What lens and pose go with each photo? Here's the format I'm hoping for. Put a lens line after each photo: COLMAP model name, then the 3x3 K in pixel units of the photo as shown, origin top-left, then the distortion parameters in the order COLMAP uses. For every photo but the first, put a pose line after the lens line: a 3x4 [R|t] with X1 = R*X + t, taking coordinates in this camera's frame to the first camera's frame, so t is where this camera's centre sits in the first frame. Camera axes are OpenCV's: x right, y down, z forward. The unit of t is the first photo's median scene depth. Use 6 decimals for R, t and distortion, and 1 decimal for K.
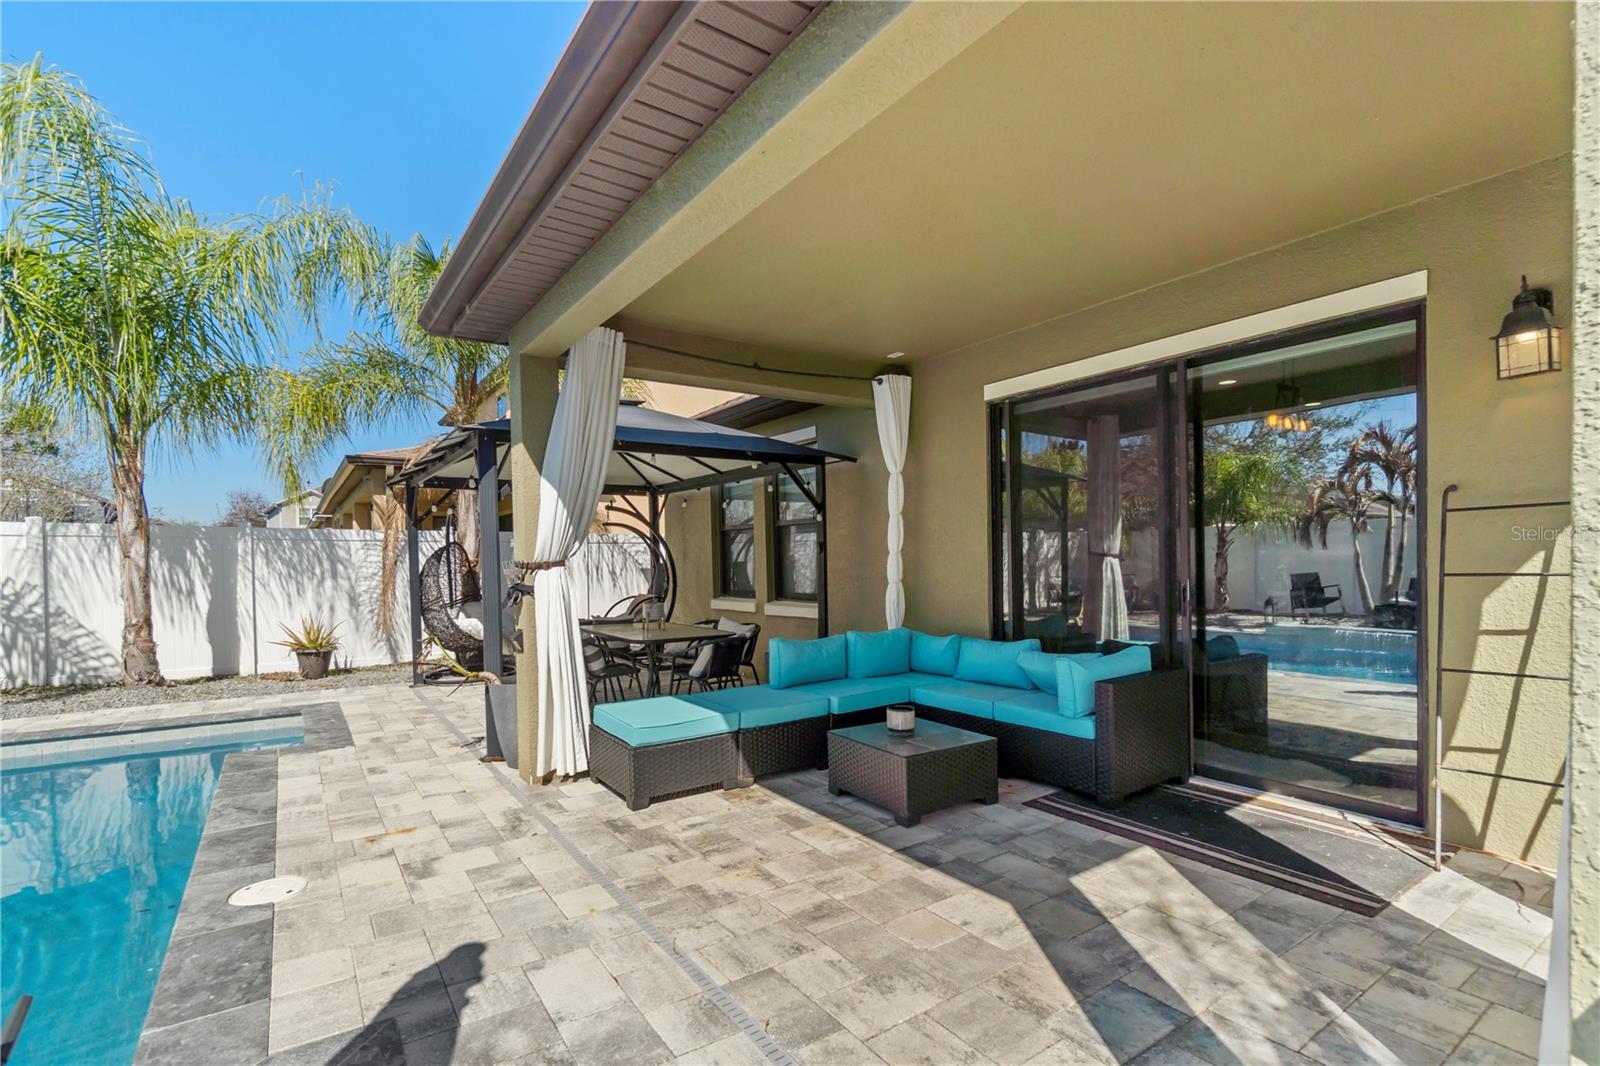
lens RADIAL K [[729.7, 0, 769.6], [0, 729.7, 564.9], [0, 0, 1]] dist [0.001458, 0.000167]
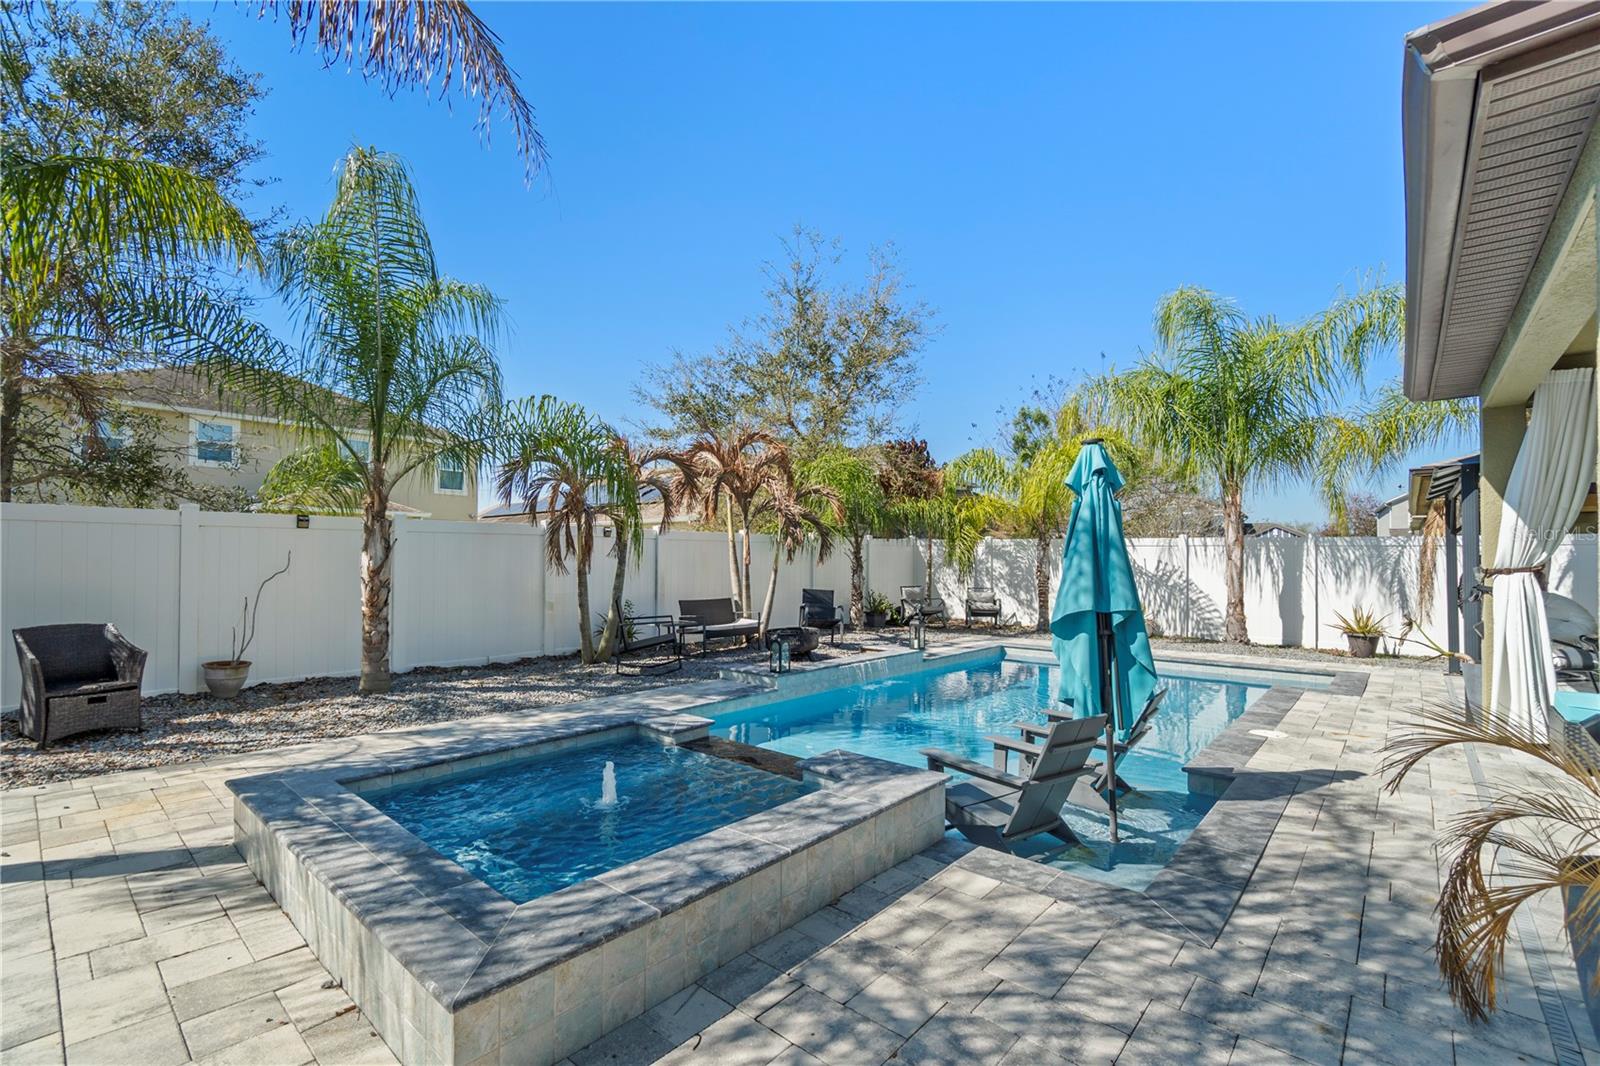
lens RADIAL K [[692.4, 0, 771.2], [0, 692.4, 555.4], [0, 0, 1]] dist [-0.001719, -0.000215]
pose [[0.238227, 0.003211, -0.971204, 0.485469], [-0.013808, 0.999905, -0.000081, -0.007966], [0.971111, 0.013429, 0.238249, -0.453554]]
